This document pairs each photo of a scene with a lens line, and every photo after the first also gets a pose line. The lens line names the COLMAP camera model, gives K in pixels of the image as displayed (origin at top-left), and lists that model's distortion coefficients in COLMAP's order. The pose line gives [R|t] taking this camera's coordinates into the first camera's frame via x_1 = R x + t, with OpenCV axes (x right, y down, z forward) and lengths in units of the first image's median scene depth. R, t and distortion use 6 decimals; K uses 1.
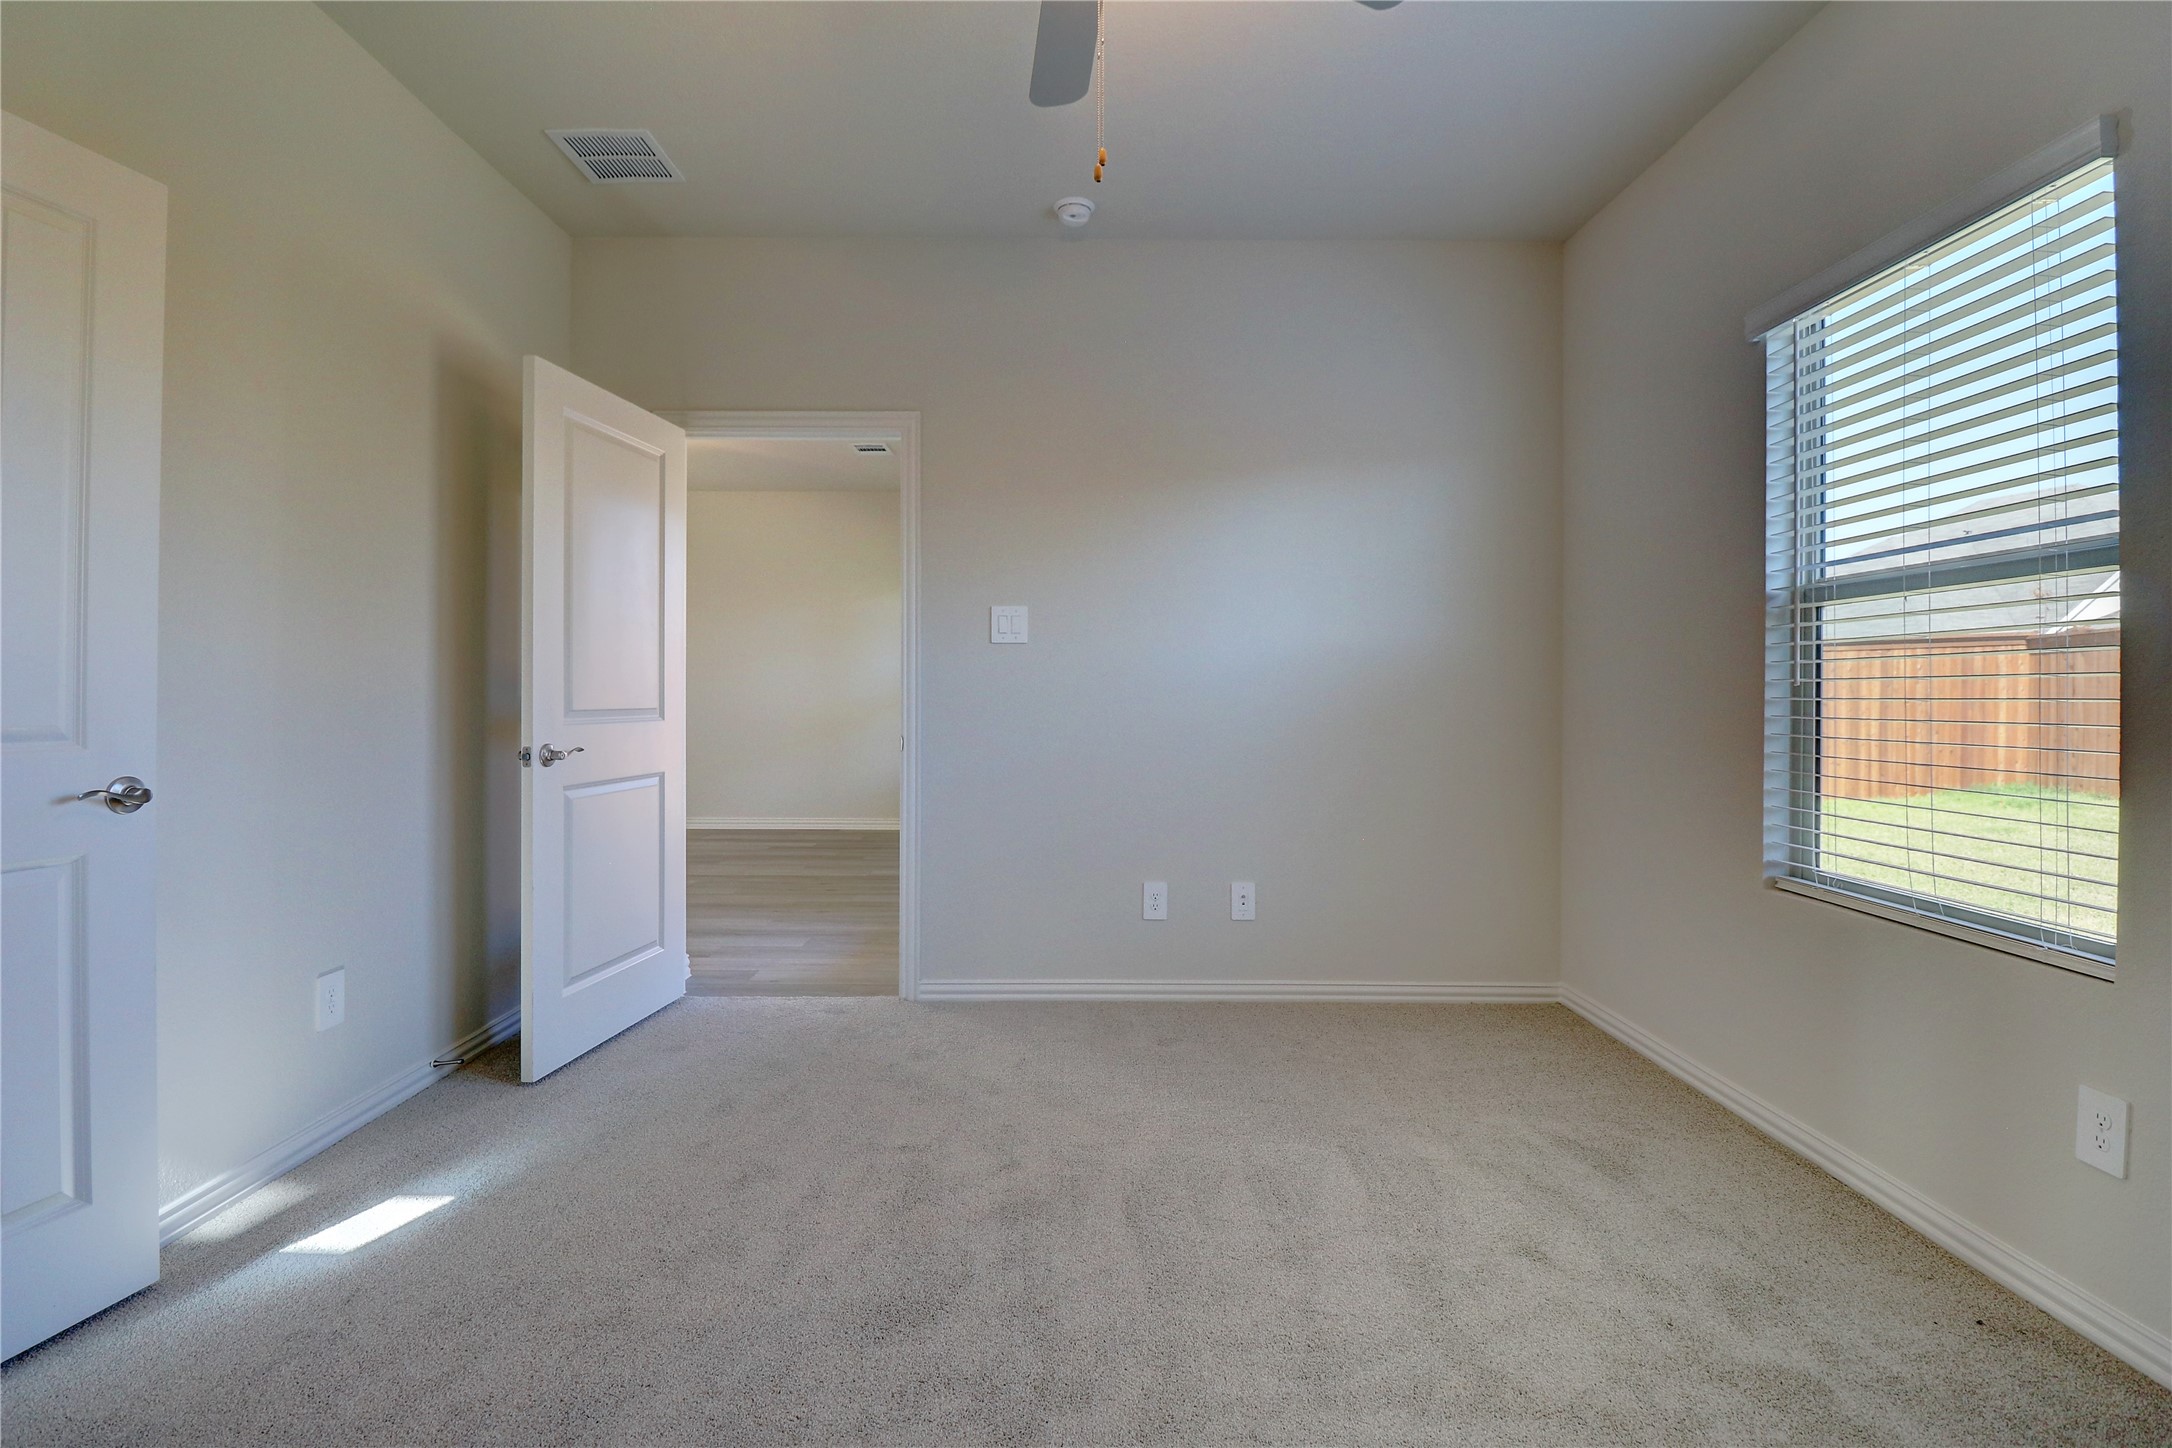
lens RADIAL K [[1002.7, 0, 1075.4], [0, 1002.7, 691.5], [0, 0, 1]] dist [-0.012014, -0.000863]
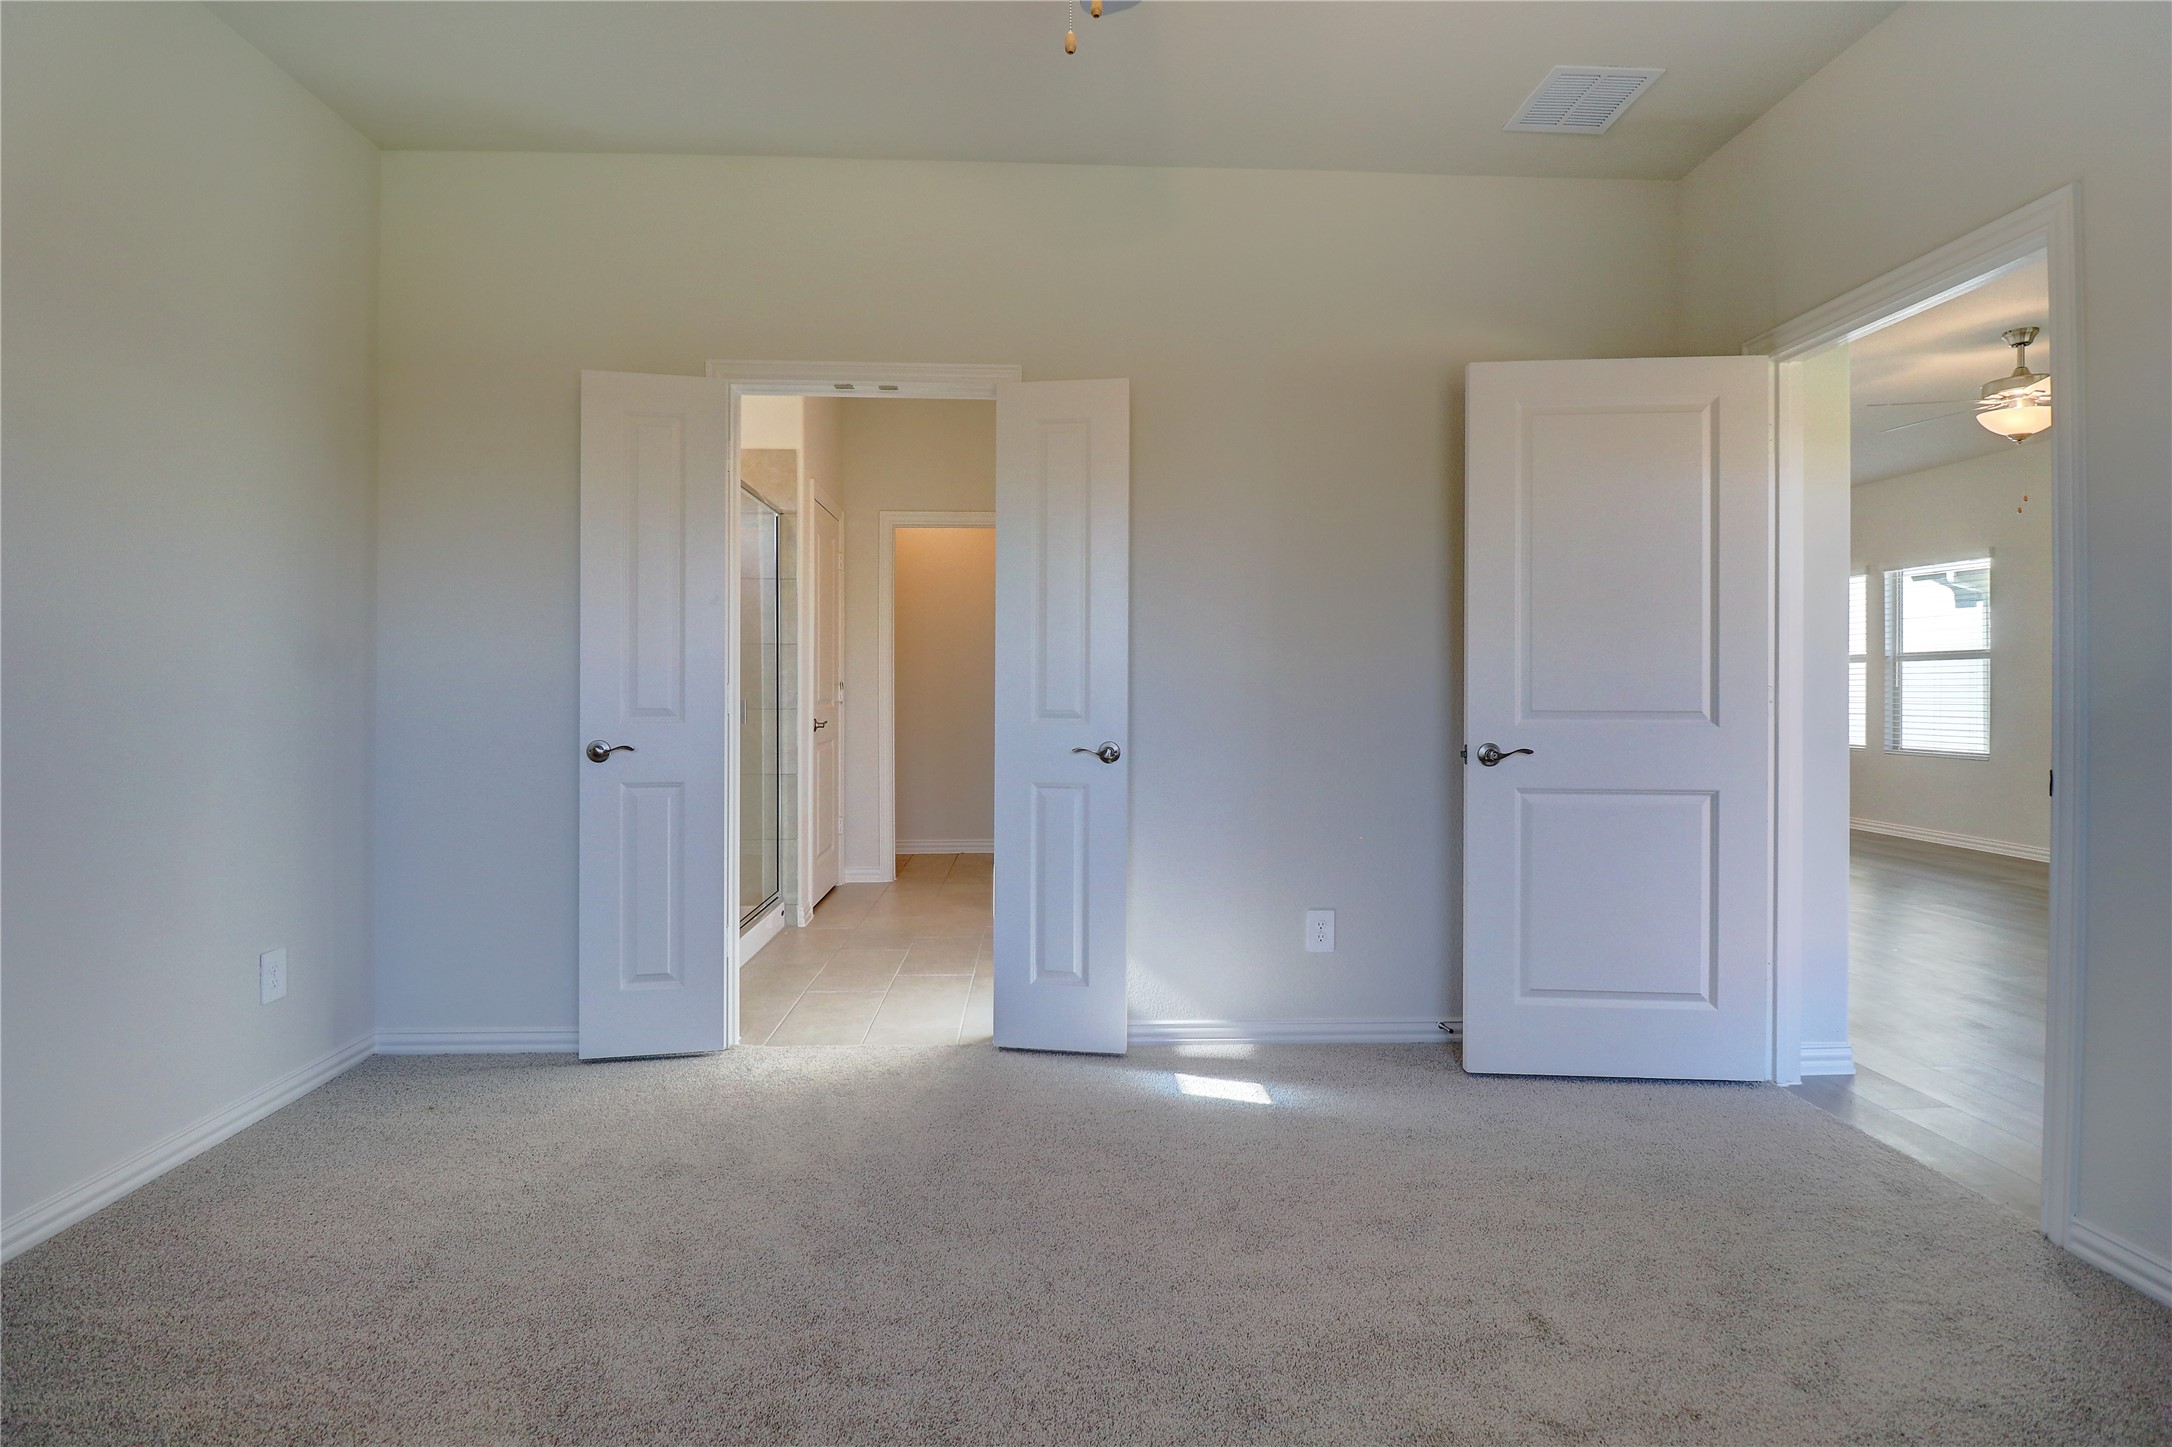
lens RADIAL K [[1002.7, 0, 1075.4], [0, 1002.7, 691.0], [0, 0, 1]] dist [-0.012014, -0.000863]
pose [[0.040851, -0.001894, -0.999163, 0.533731], [0.000615, 0.999998, -0.001871, 0.001116], [0.999165, -0.000538, 0.040852, 0.631865]]
